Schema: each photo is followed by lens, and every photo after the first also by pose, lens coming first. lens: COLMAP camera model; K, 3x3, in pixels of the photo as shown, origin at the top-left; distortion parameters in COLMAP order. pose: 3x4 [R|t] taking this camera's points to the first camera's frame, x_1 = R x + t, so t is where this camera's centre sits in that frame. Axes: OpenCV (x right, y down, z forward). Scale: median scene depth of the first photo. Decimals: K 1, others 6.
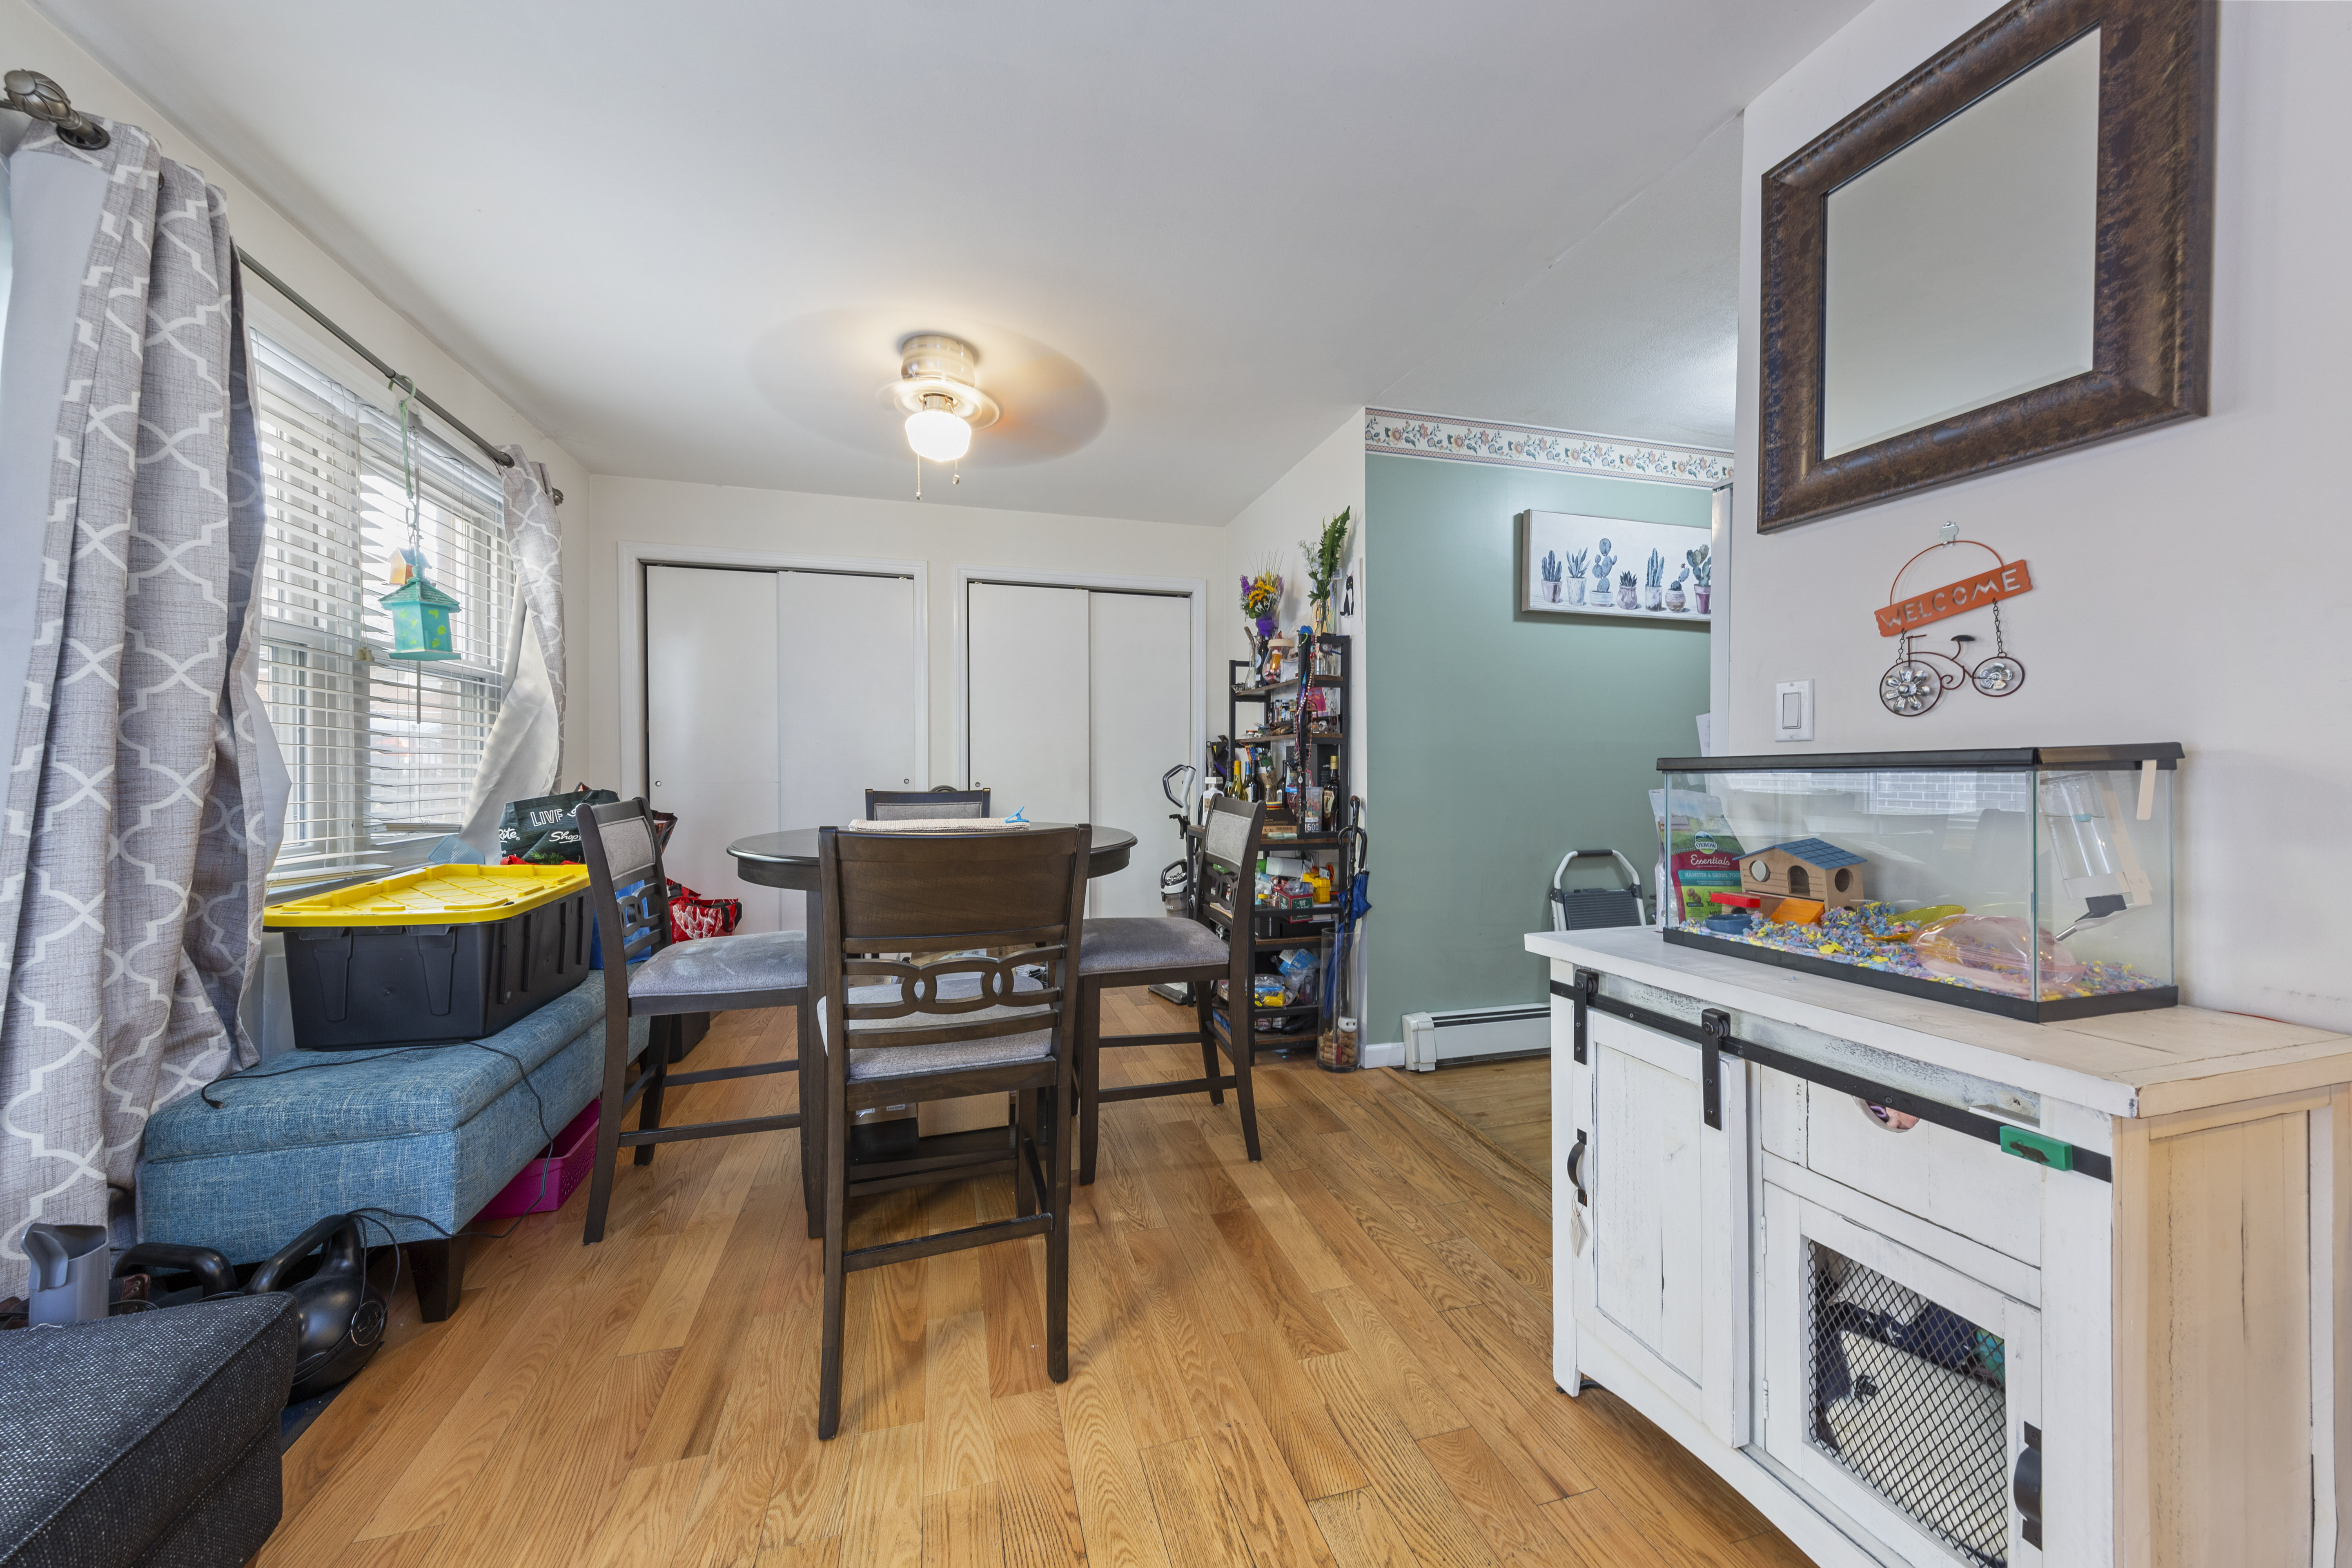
lens RADIAL K [[833.2, 0, 1176.0], [0, 833.2, 784.0], [0, 0, 1]] dist [0.000679, -0.000031]
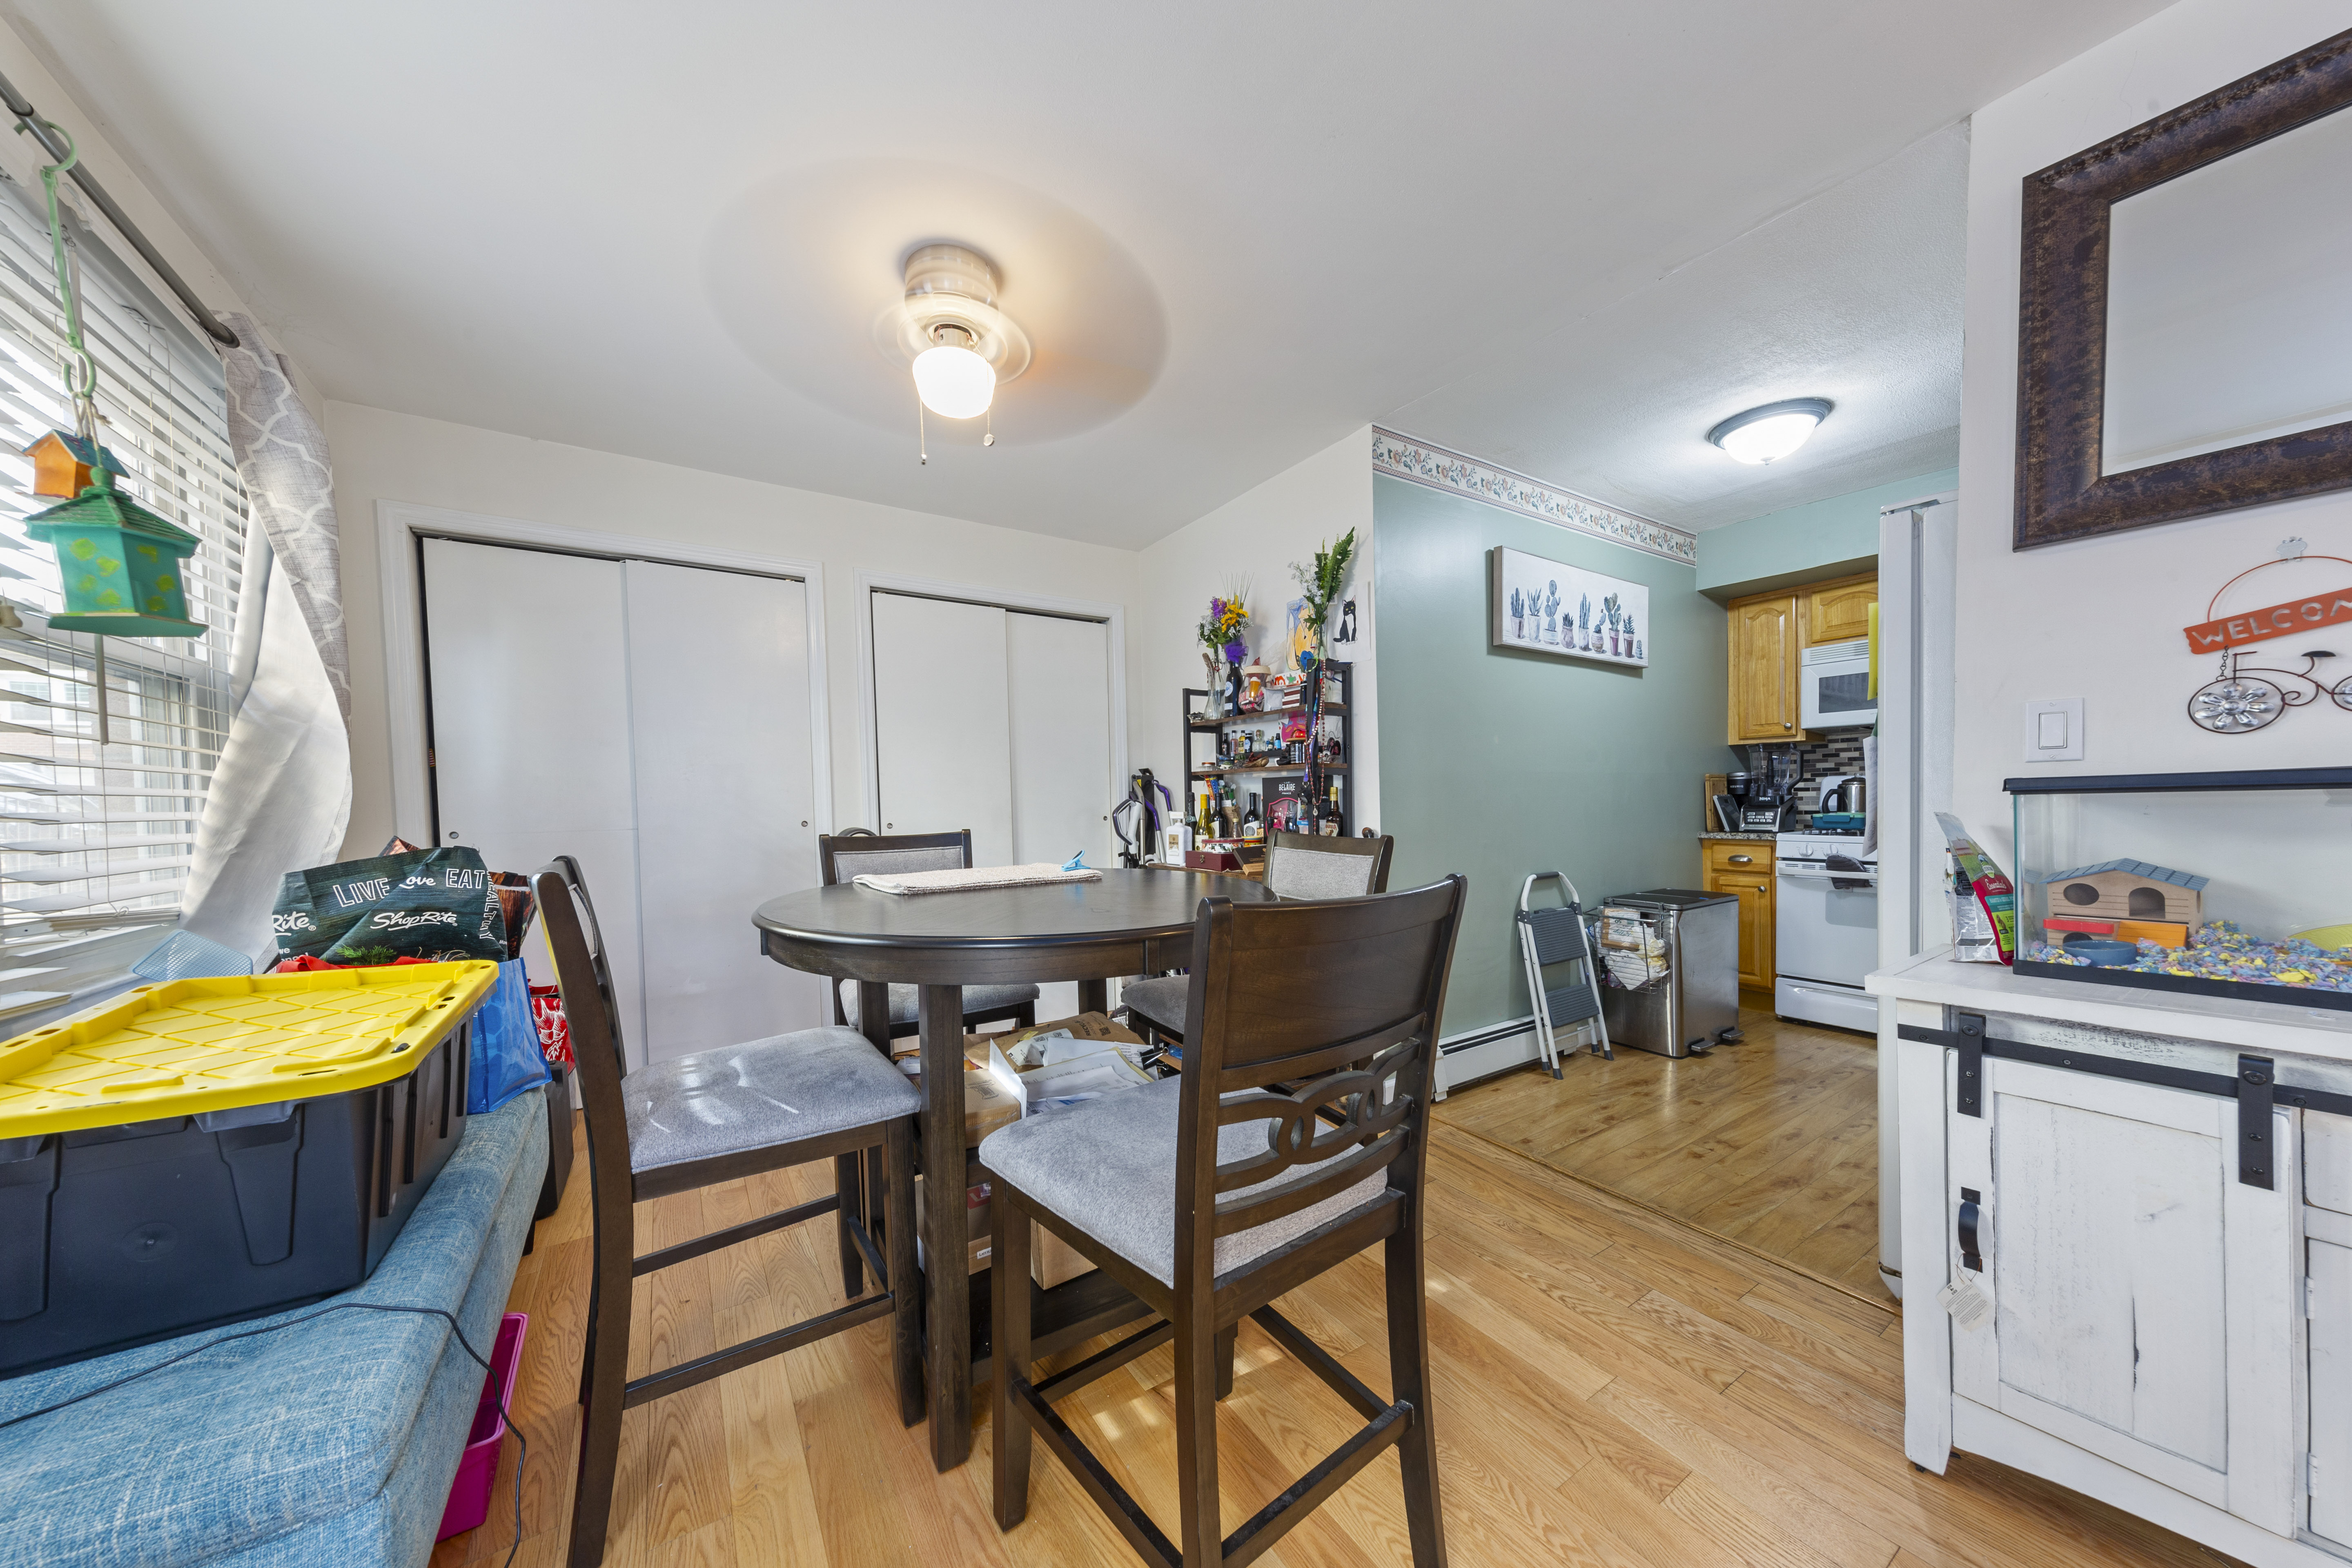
lens RADIAL K [[776.7, 0, 1170.1], [0, 776.7, 832.4], [0, 0, 1]] dist [0.004146, -0.000265]
pose [[0.959002, -0.026551, 0.282151, -0.294390], [0.021596, 0.999553, 0.020658, -0.004874], [-0.282574, -0.013718, 0.959148, 0.220905]]
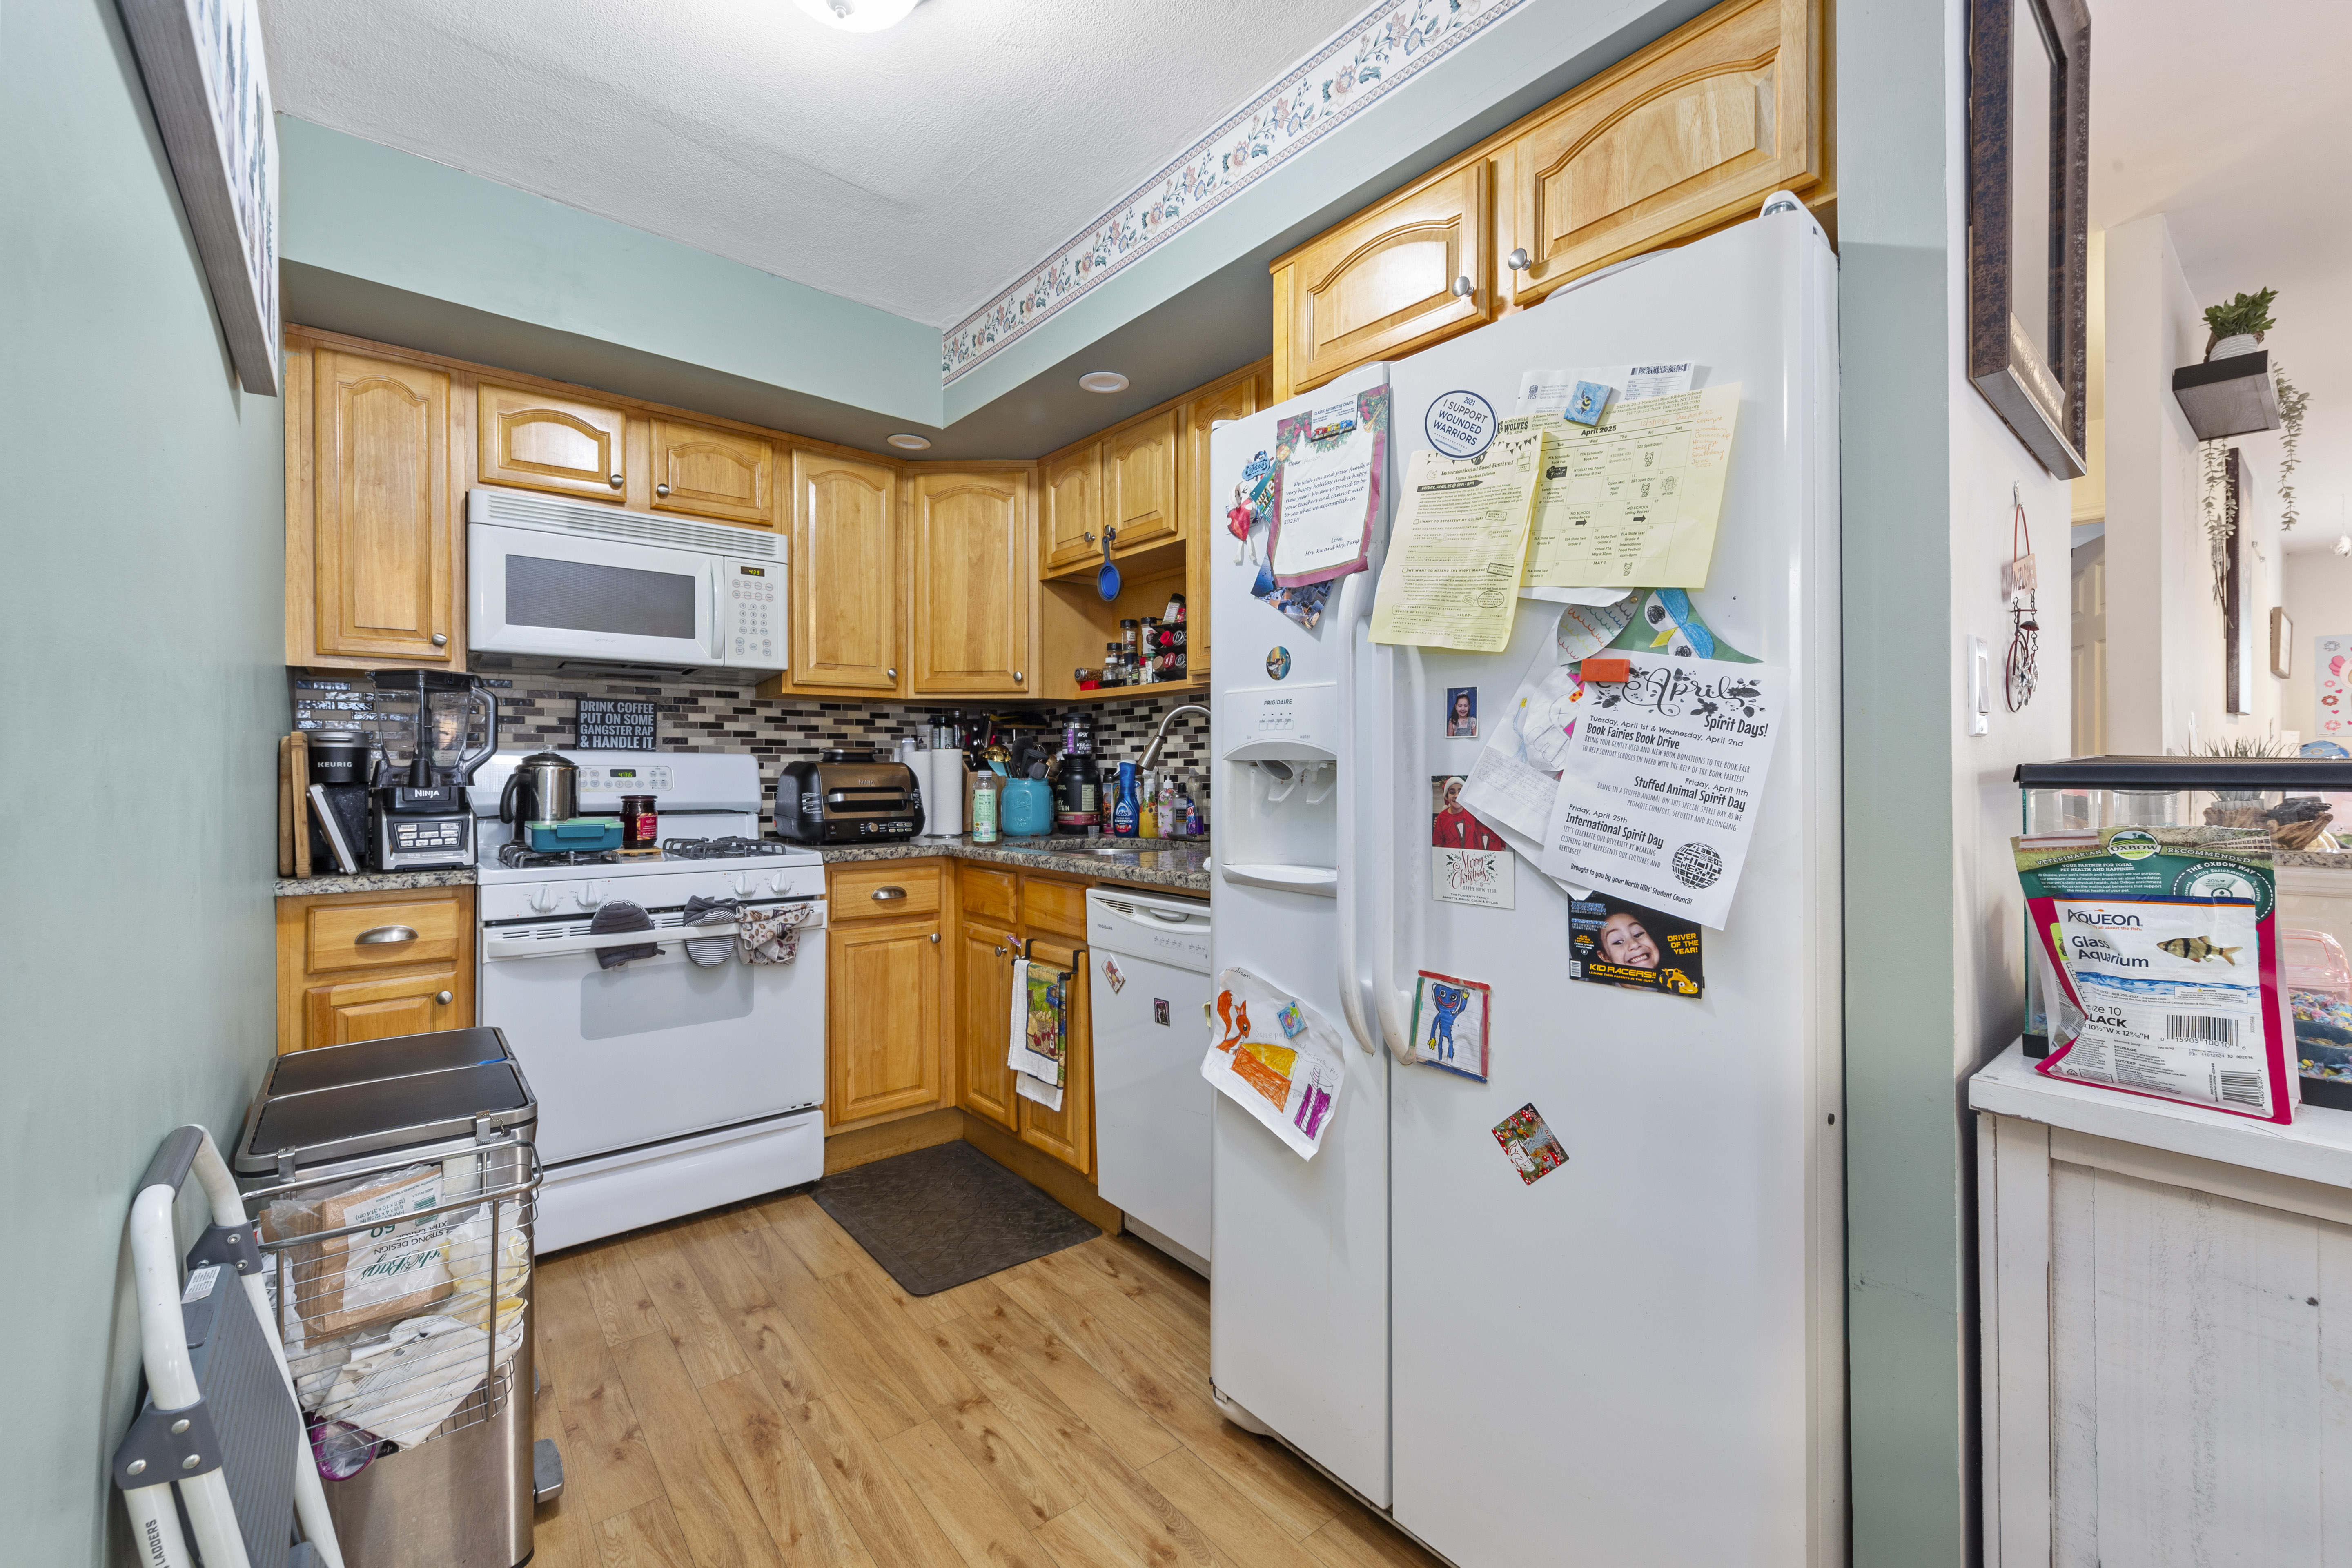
lens RADIAL K [[967.0, 0, 1173.1], [0, 967.0, 760.5], [0, 0, 1]] dist [0.003534, -0.000065]
pose [[-0.399796, 0.014333, 0.916492, 0.186283], [0.020077, 0.999775, -0.006878, -0.022449], [-0.916384, 0.015650, -0.399994, 1.043660]]
